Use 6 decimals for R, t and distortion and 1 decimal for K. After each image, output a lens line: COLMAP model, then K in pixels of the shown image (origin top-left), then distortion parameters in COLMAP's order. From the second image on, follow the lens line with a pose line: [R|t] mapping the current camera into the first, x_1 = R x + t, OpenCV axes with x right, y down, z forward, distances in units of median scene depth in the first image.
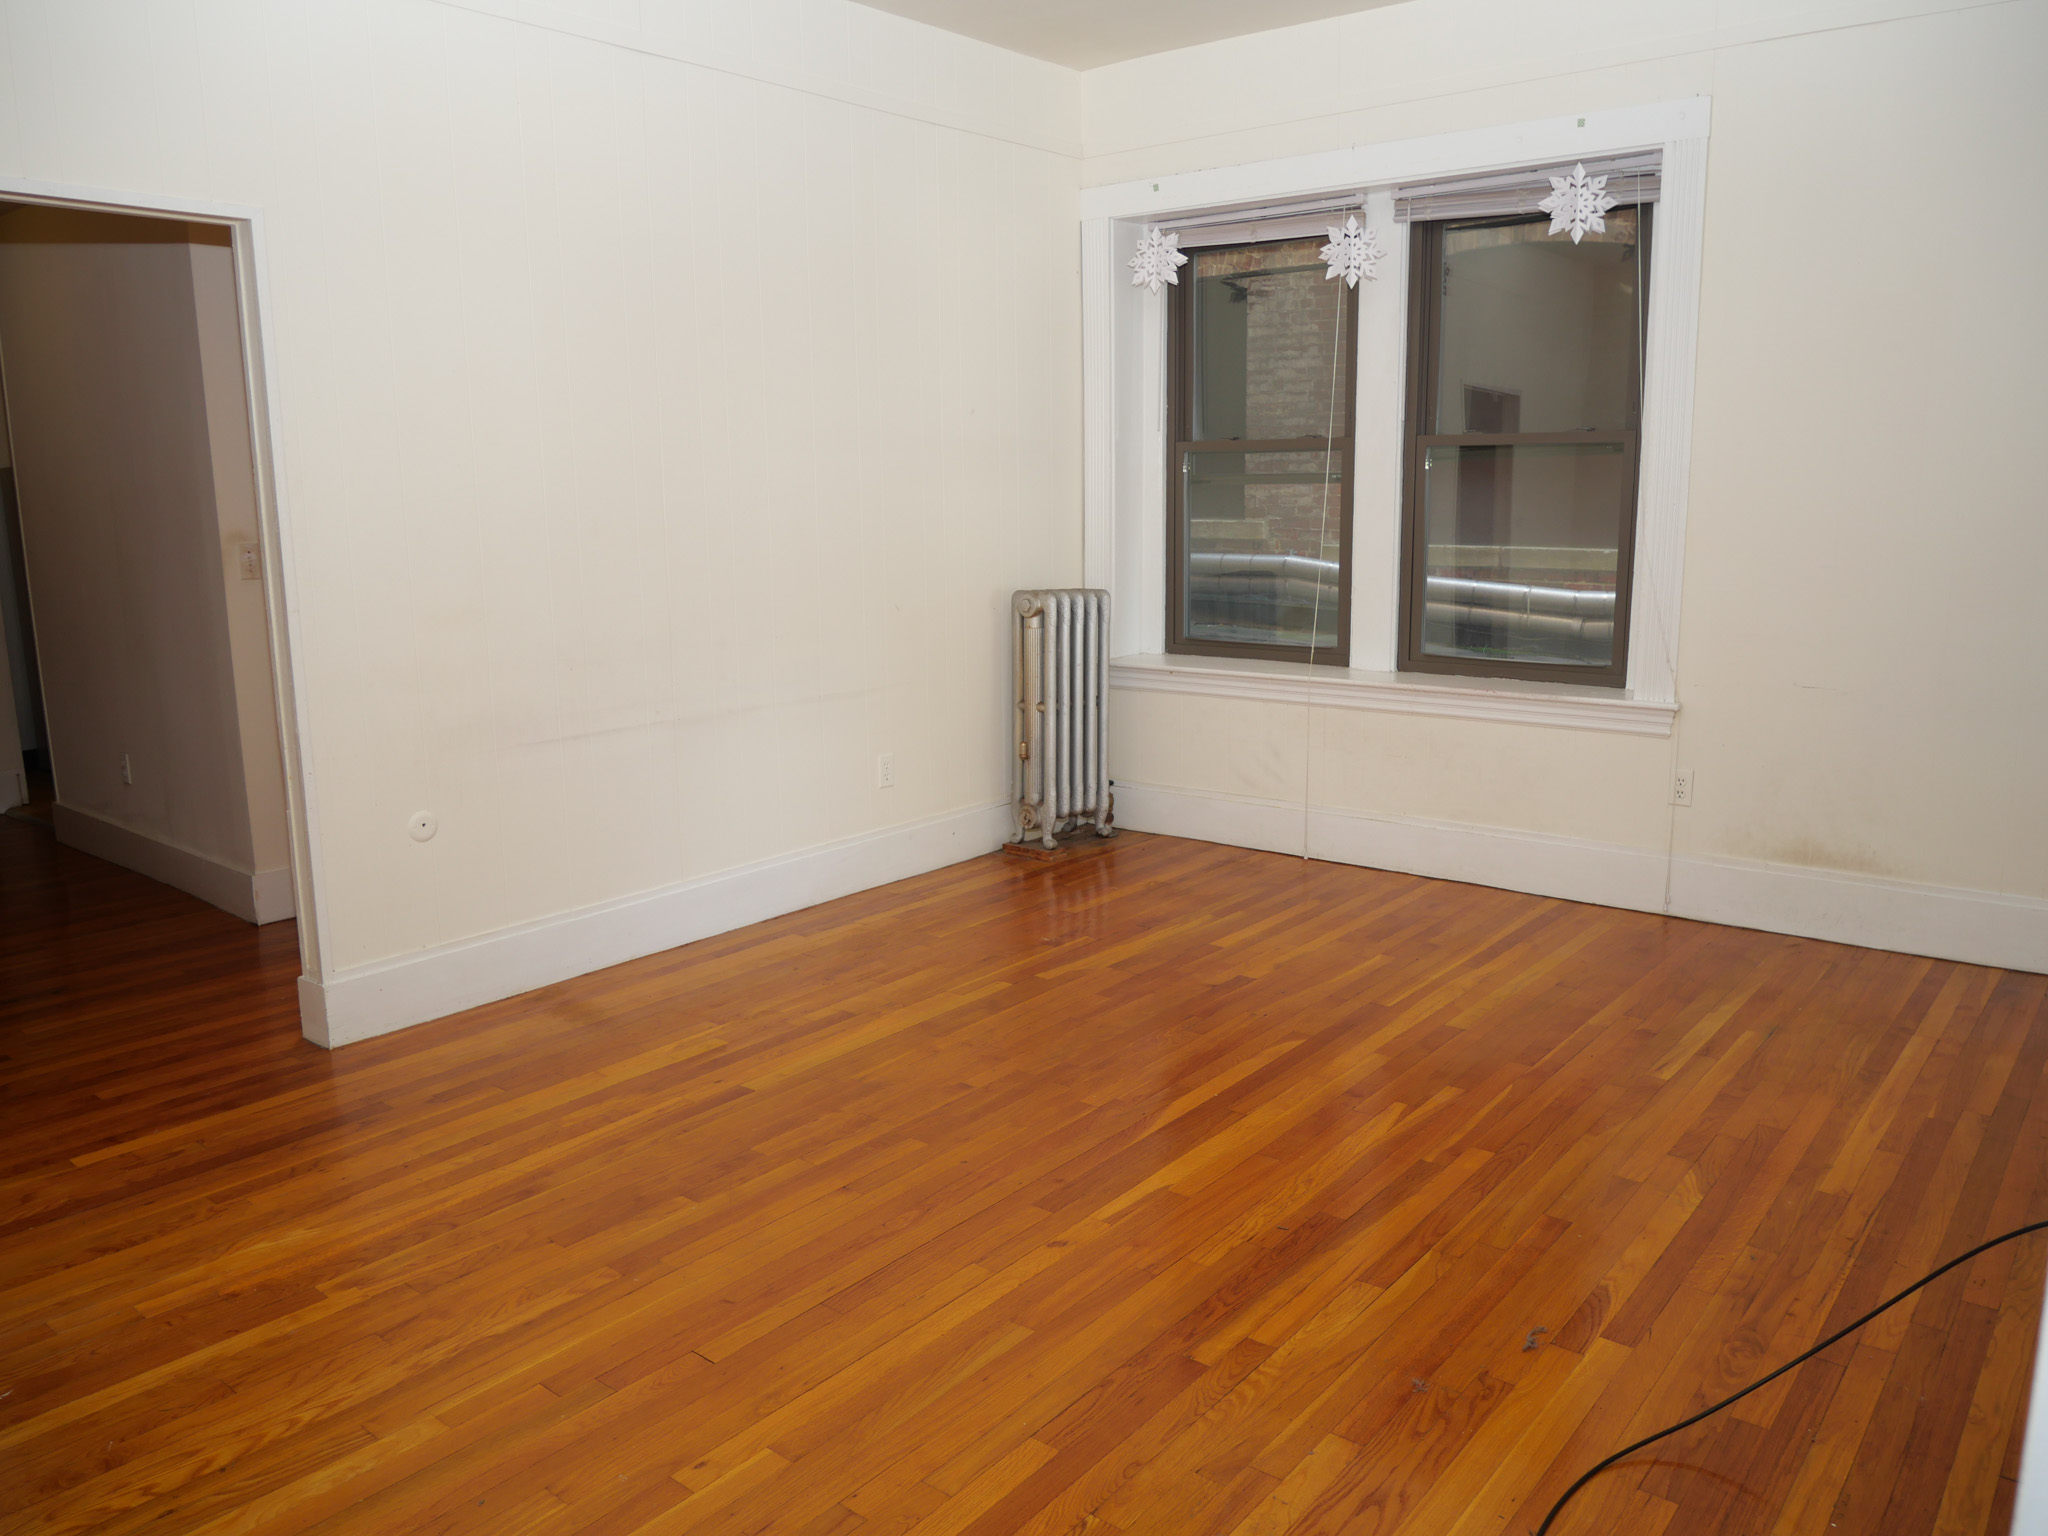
lens RADIAL K [[1500.7, 0, 1028.3], [0, 1500.7, 772.1], [0, 0, 1]] dist [-0.069841, 0.027228]
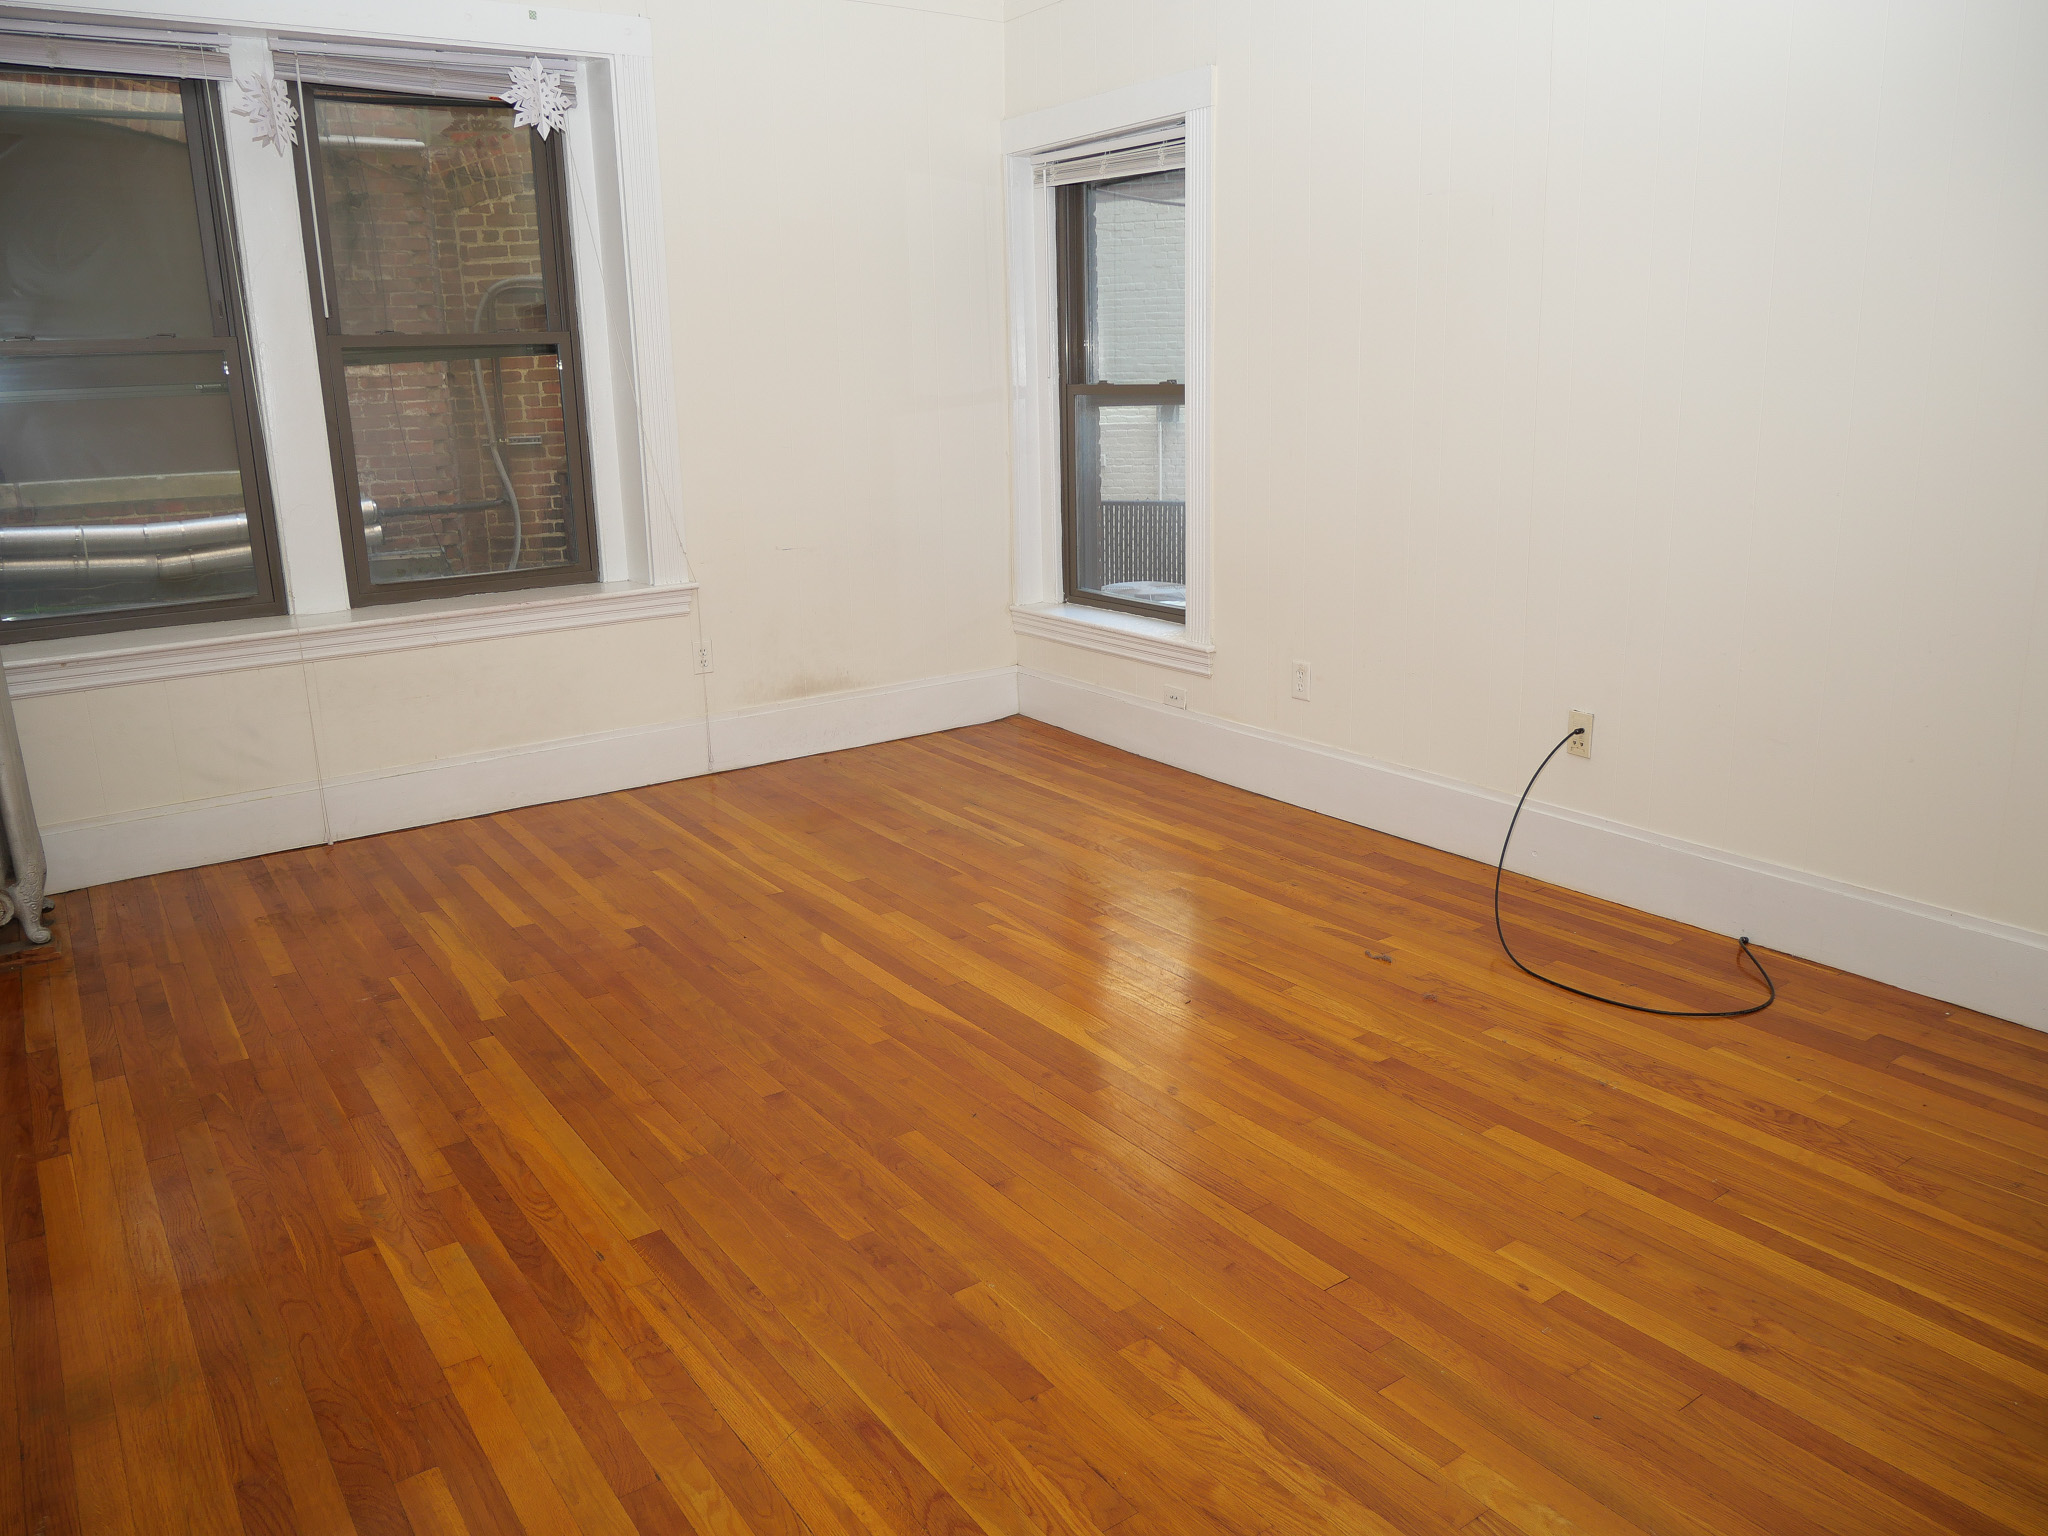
lens RADIAL K [[1500.7, 0, 1028.3], [0, 1500.7, 772.1], [0, 0, 1]] dist [-0.069841, 0.027228]
pose [[0.268108, -0.242549, 0.932356, -0.590266], [0.198795, 0.960888, 0.192806, -0.078726], [-0.942655, 0.133655, 0.305840, 0.464252]]
